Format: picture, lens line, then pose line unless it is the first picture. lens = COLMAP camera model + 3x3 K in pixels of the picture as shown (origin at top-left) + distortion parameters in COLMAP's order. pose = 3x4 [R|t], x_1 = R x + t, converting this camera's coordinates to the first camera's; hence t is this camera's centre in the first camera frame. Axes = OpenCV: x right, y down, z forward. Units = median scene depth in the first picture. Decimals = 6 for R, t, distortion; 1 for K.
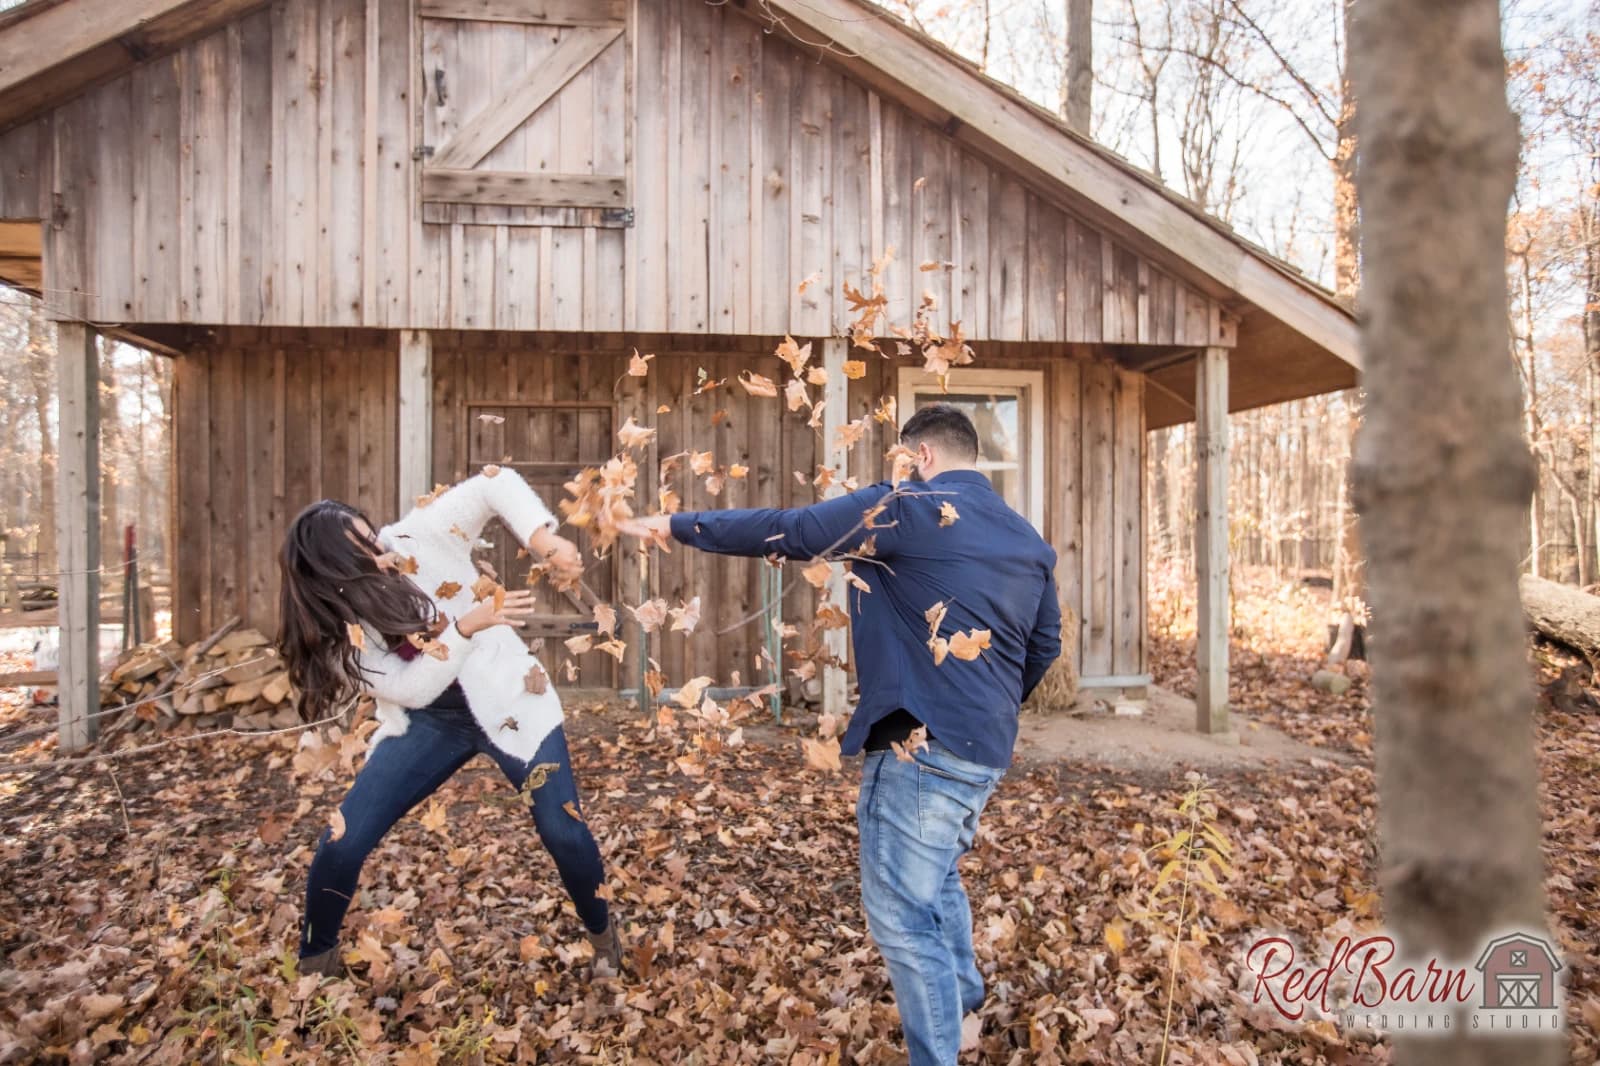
lens RADIAL K [[936.5, 0, 800.0], [0, 936.5, 533.0], [0, 0, 1]] dist [-0.053029, 0.064701]
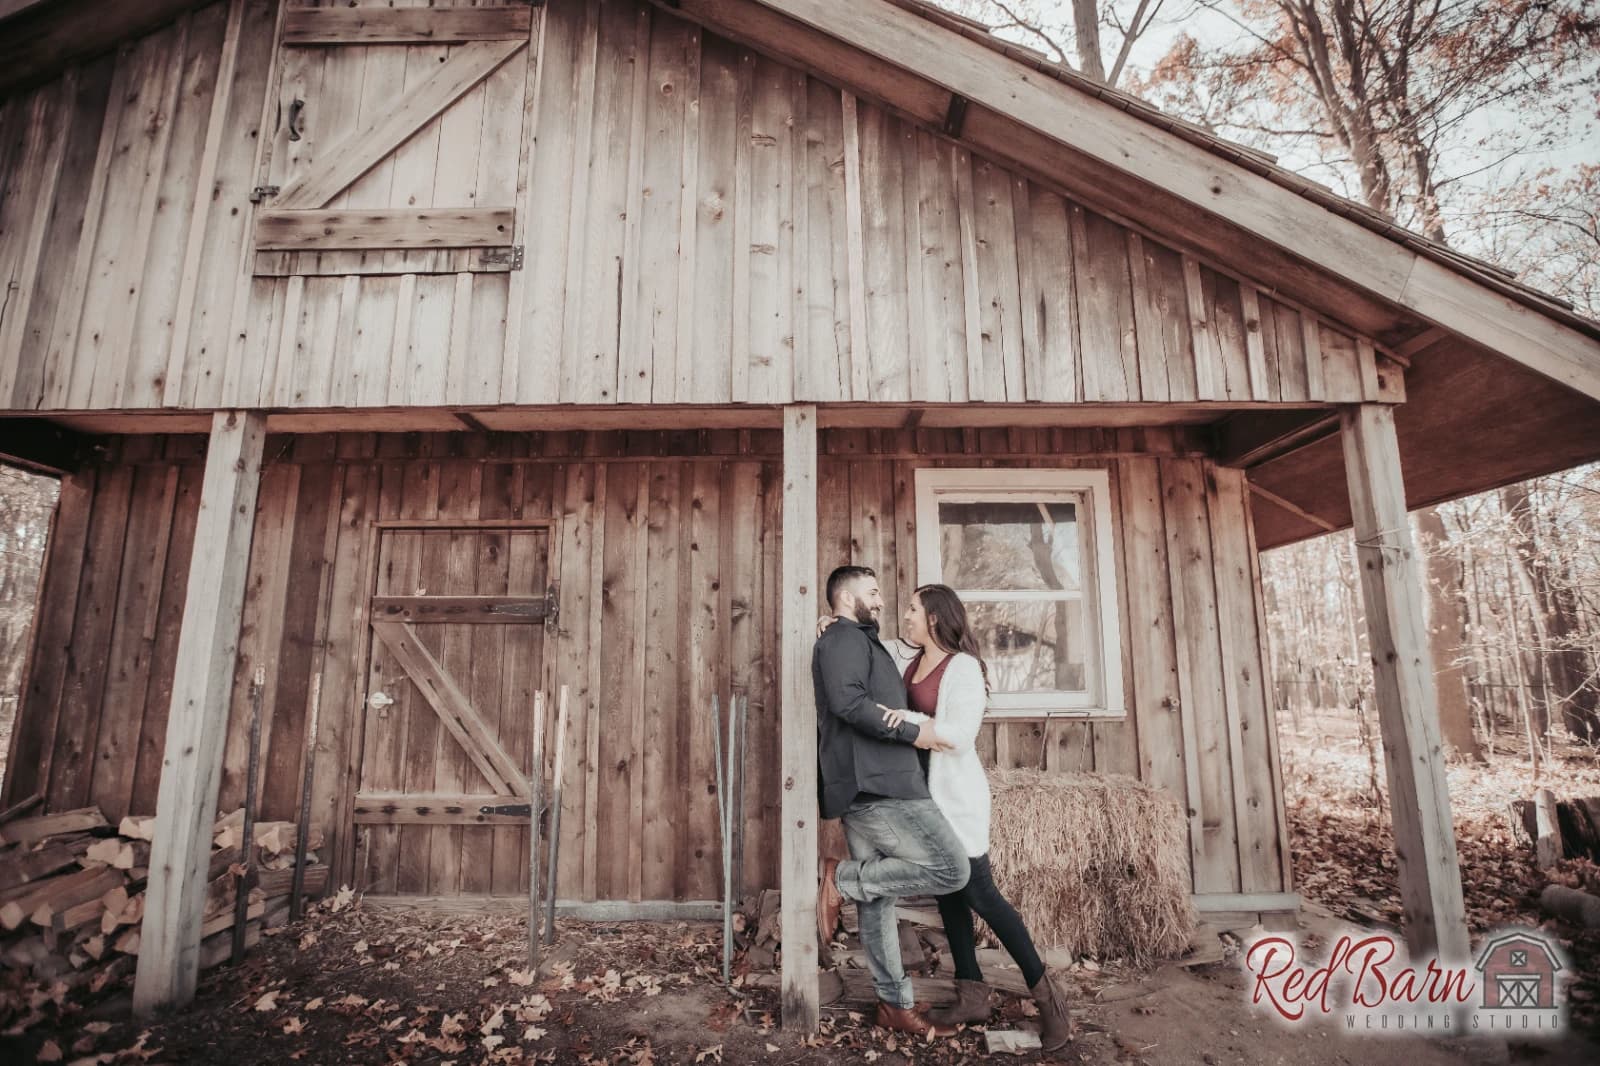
lens RADIAL K [[772.0, 0, 794.5], [0, 772.0, 538.1], [0, 0, 1]] dist [-0.049966, 0.024769]
pose [[0.991607, -0.023419, -0.127147, 0.106837], [0.000070, 0.983555, -0.180608, -0.007113], [0.129286, 0.179083, 0.975302, 0.459340]]
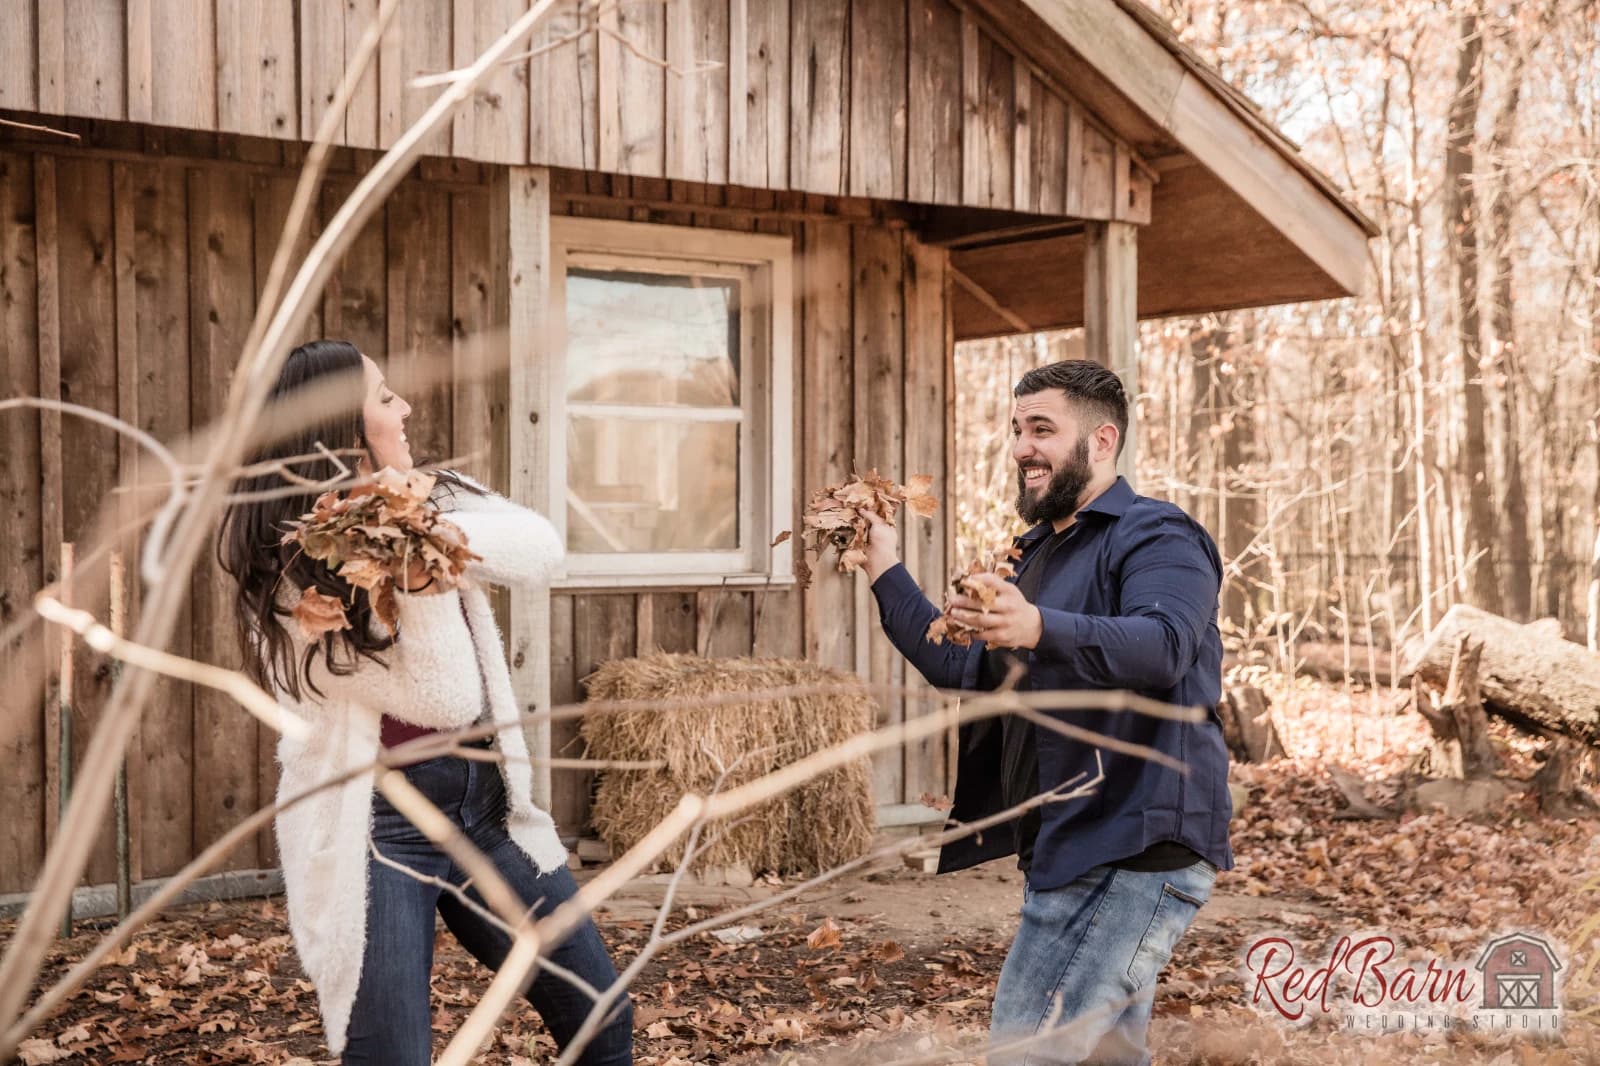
lens RADIAL K [[2222.3, 0, 800.0], [0, 2222.3, 533.0], [0, 0, 1]] dist [0.162121, 0.023561]
pose [[0.889526, -0.003389, 0.456871, -0.398293], [0.003853, 0.999993, -0.000083, -0.006635], [-0.456868, 0.001834, 0.889533, -0.166911]]
